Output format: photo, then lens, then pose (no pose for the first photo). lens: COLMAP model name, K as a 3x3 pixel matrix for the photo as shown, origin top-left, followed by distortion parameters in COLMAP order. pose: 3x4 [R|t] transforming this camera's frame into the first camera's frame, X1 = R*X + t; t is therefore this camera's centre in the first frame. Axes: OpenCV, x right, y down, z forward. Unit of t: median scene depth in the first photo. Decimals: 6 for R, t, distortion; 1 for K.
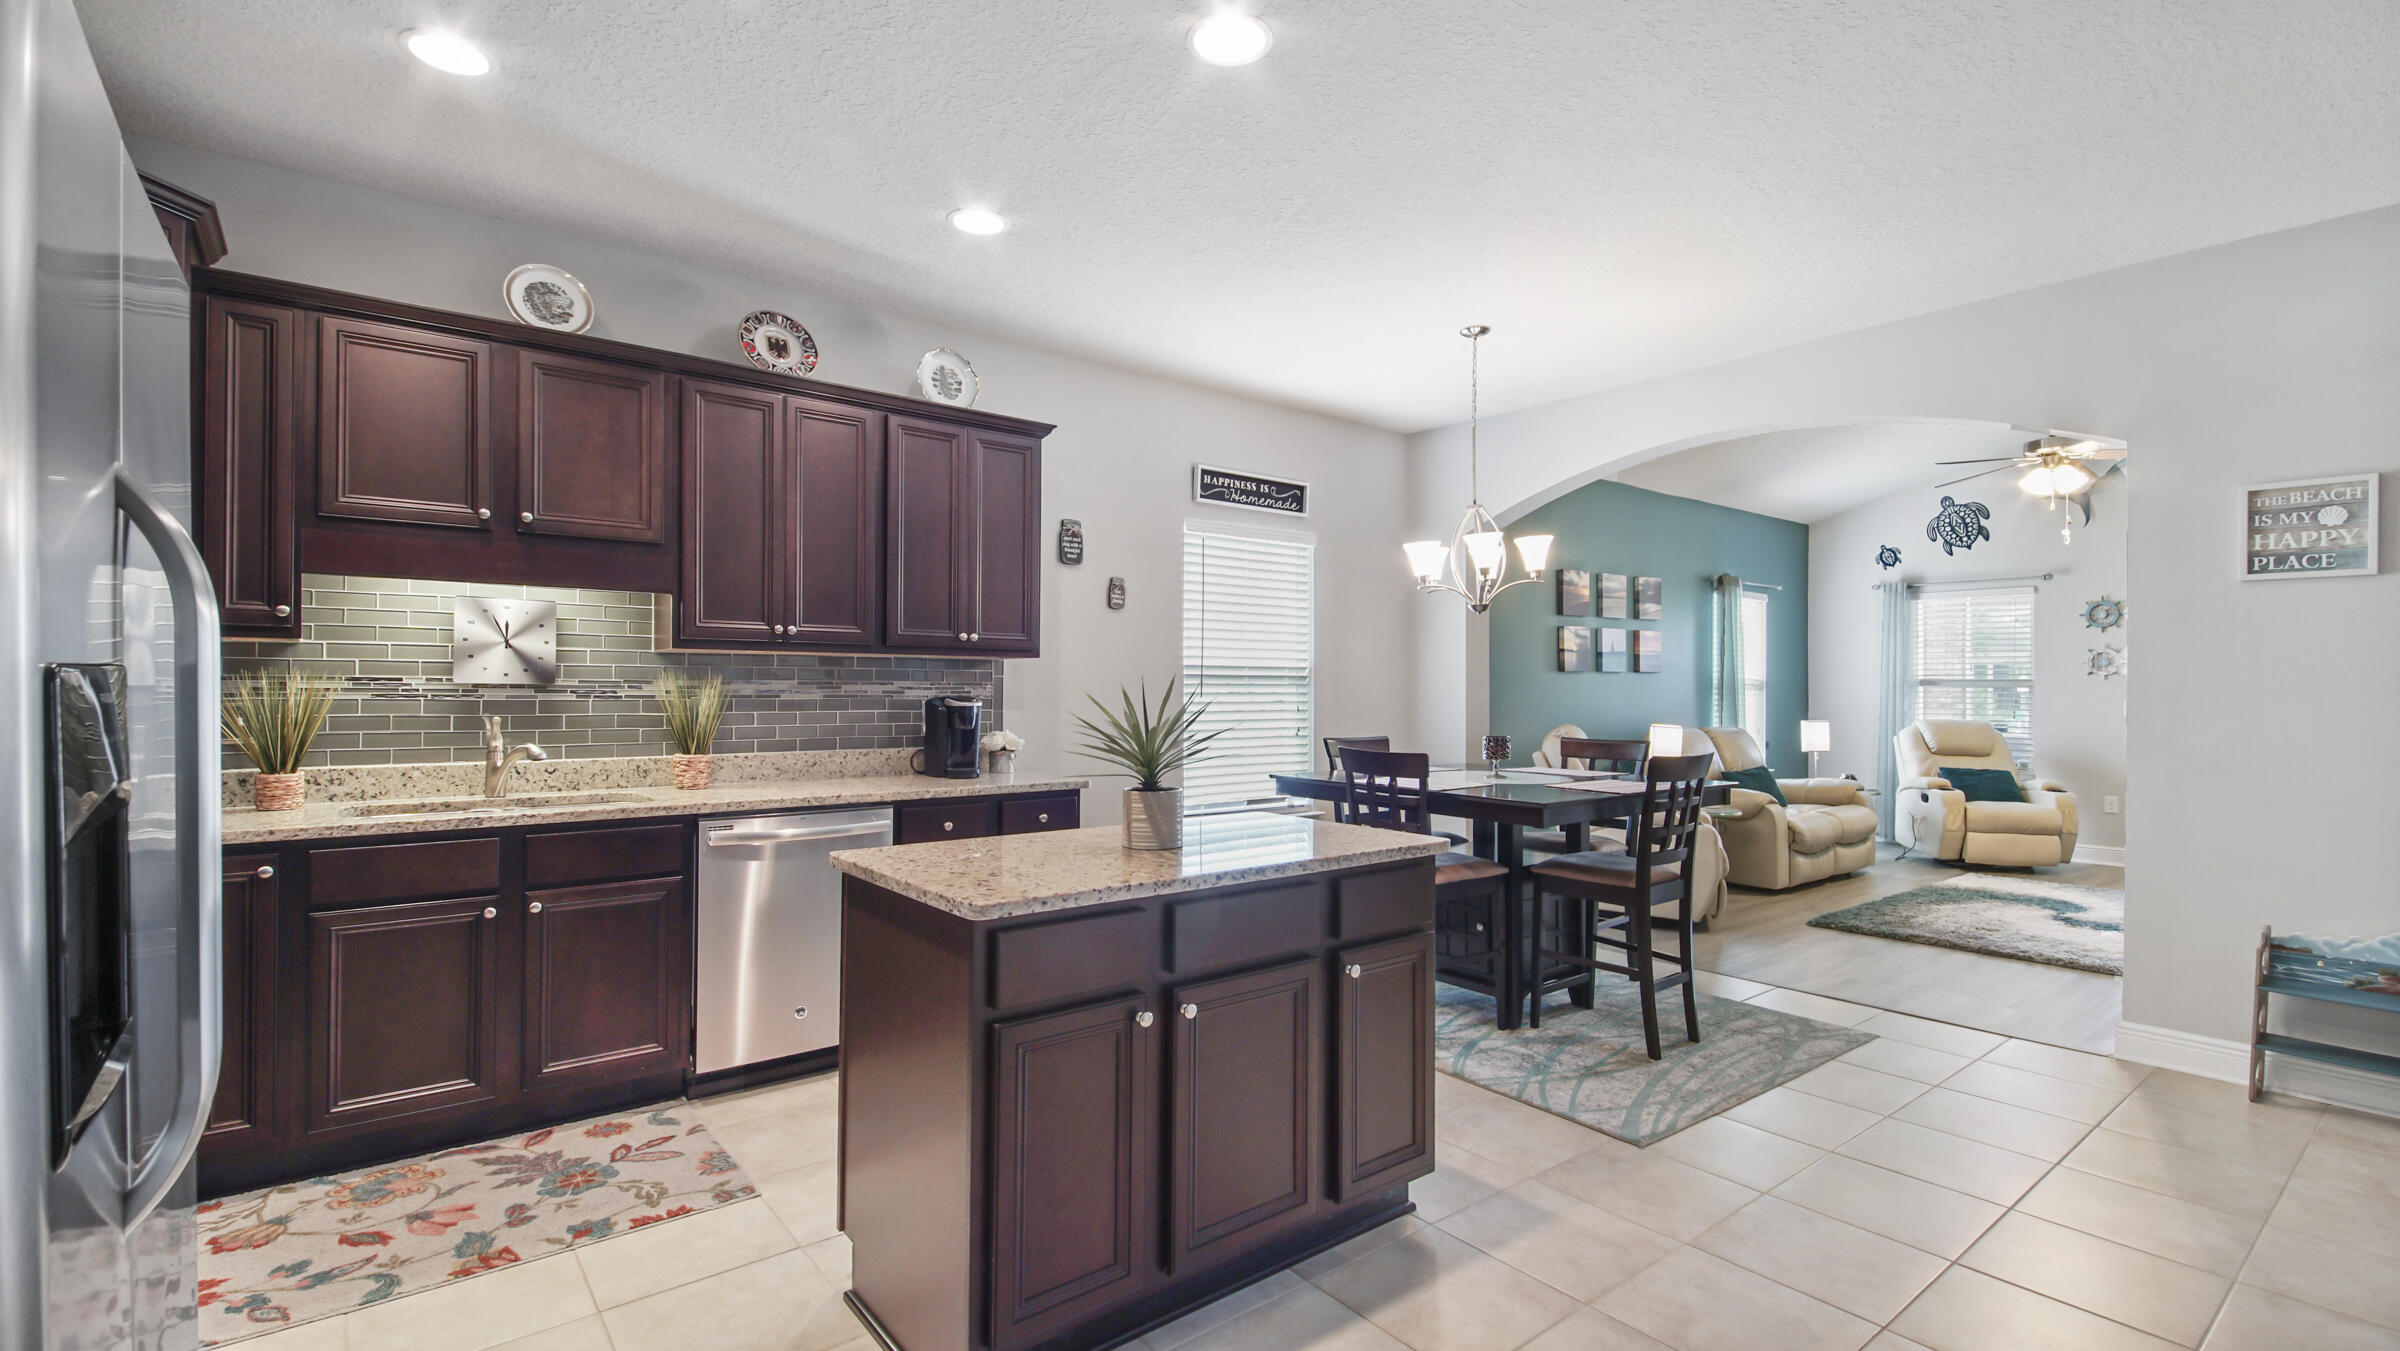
lens RADIAL K [[1076.4, 0, 1177.5], [0, 1076.4, 678.8], [0, 0, 1]] dist [0.026017, -0.010197]
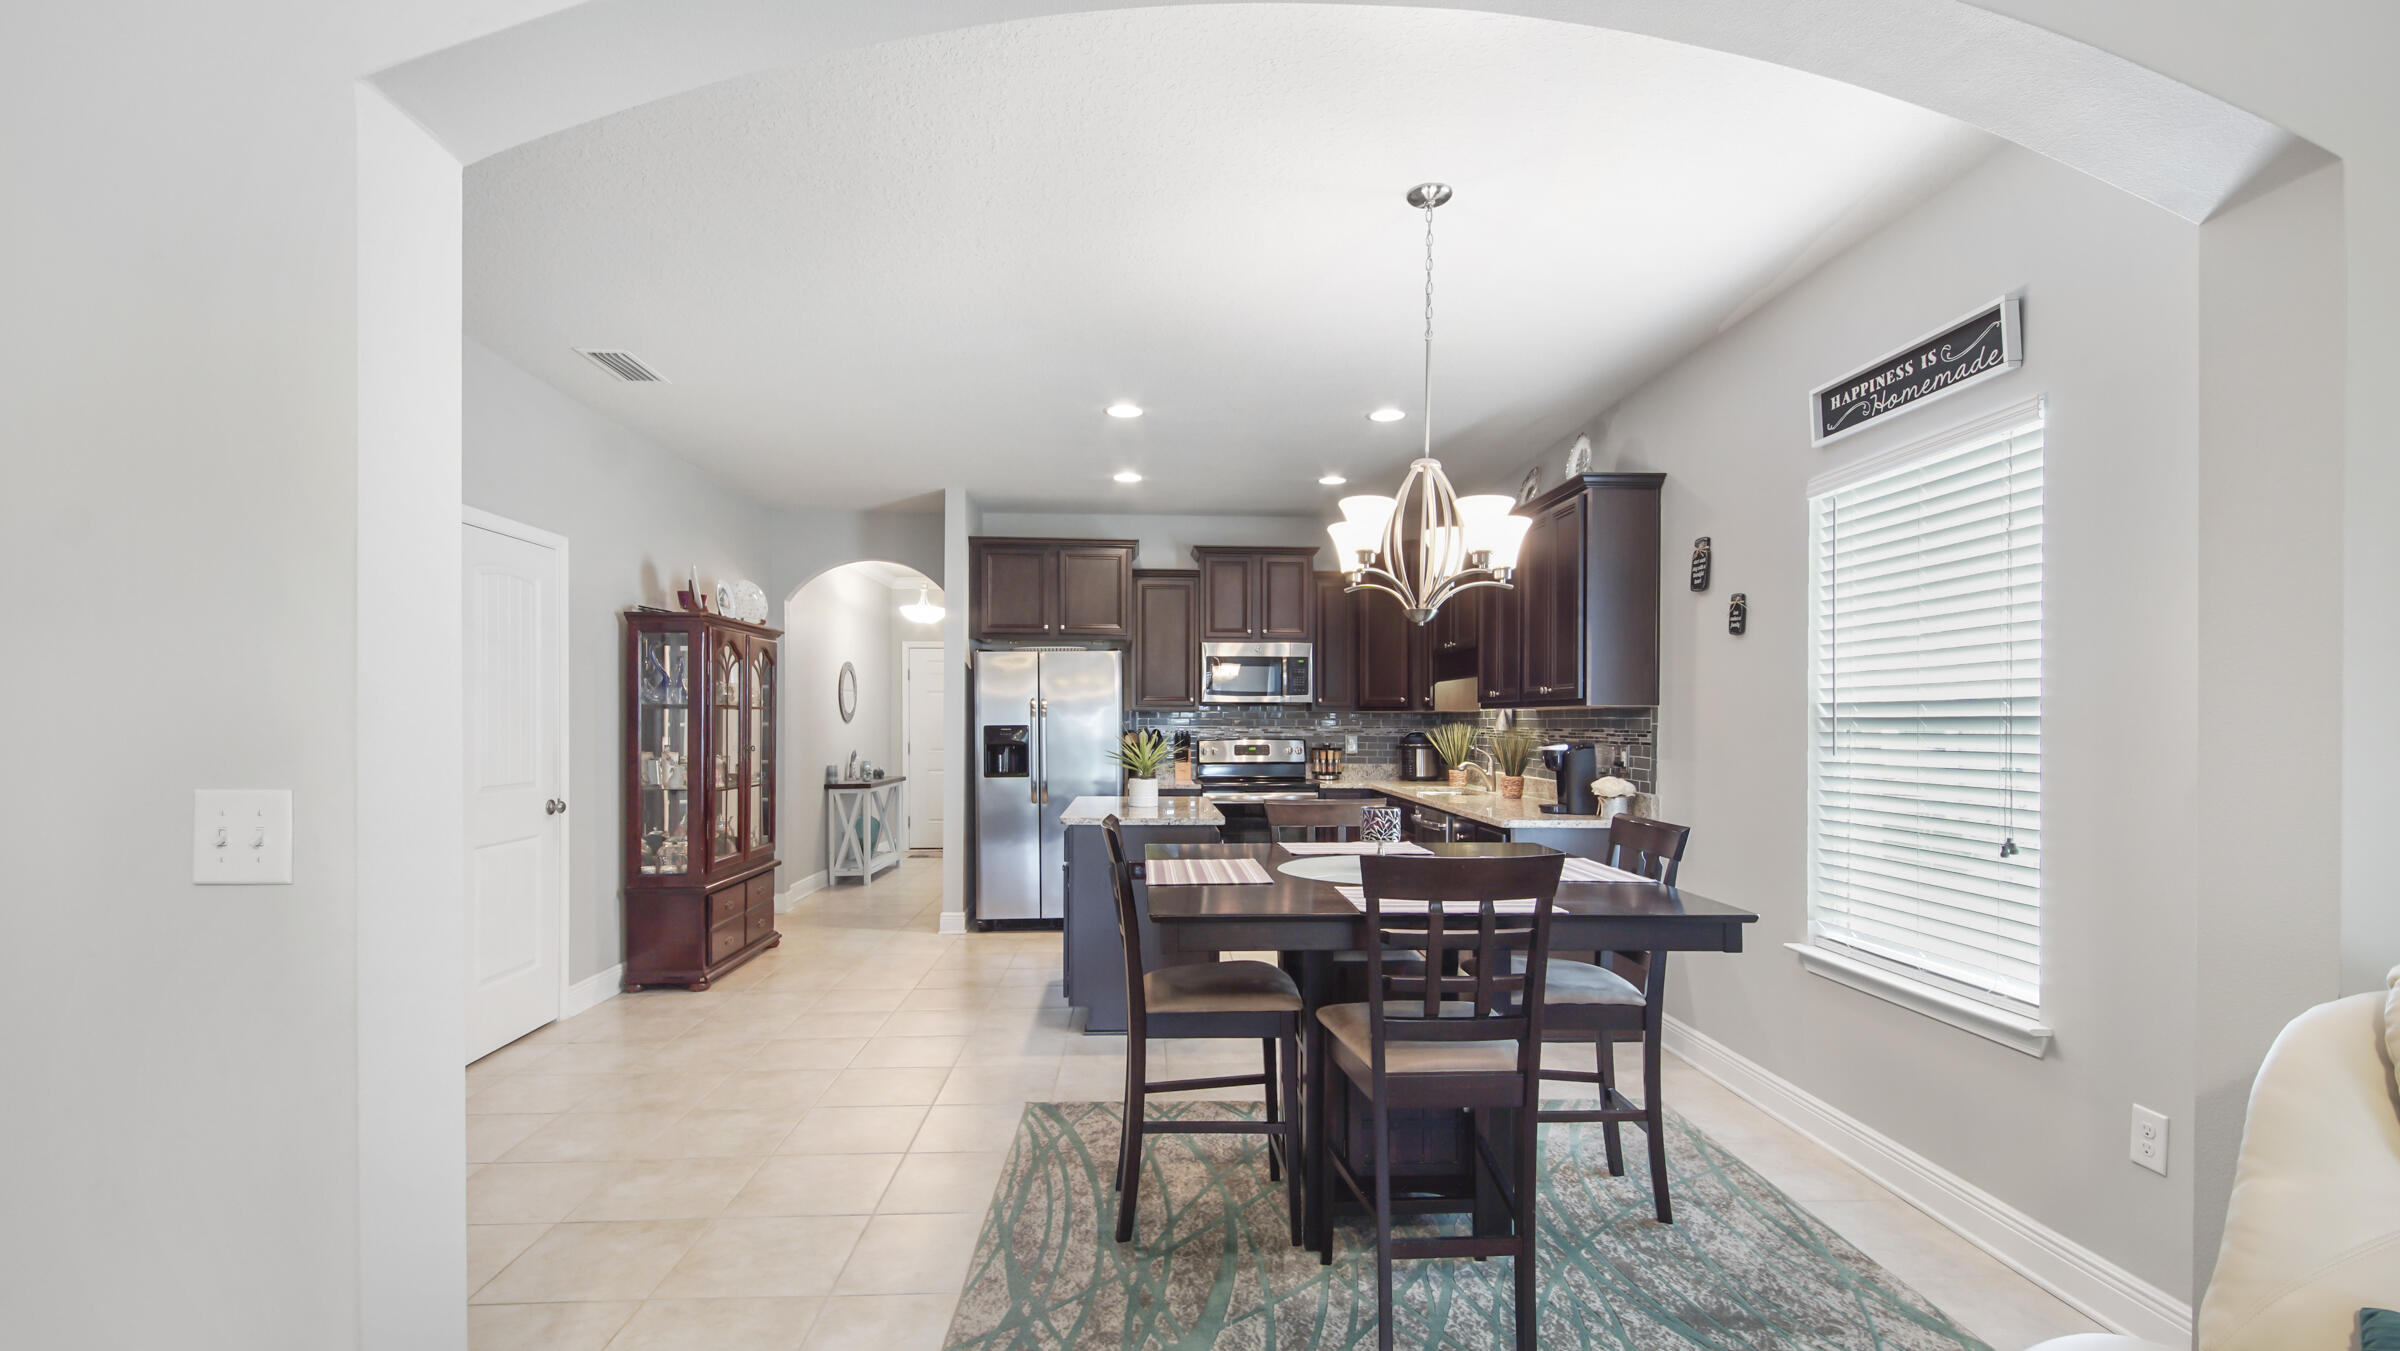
lens RADIAL K [[1076.4, 0, 1187.0], [0, 1076.4, 727.1], [0, 0, 1]] dist [0.026017, -0.010197]
pose [[-0.584762, -0.004865, -0.811190, 0.520453], [-0.003126, 0.999988, -0.003744, 0.003398], [0.811199, 0.000347, -0.584771, 0.736760]]
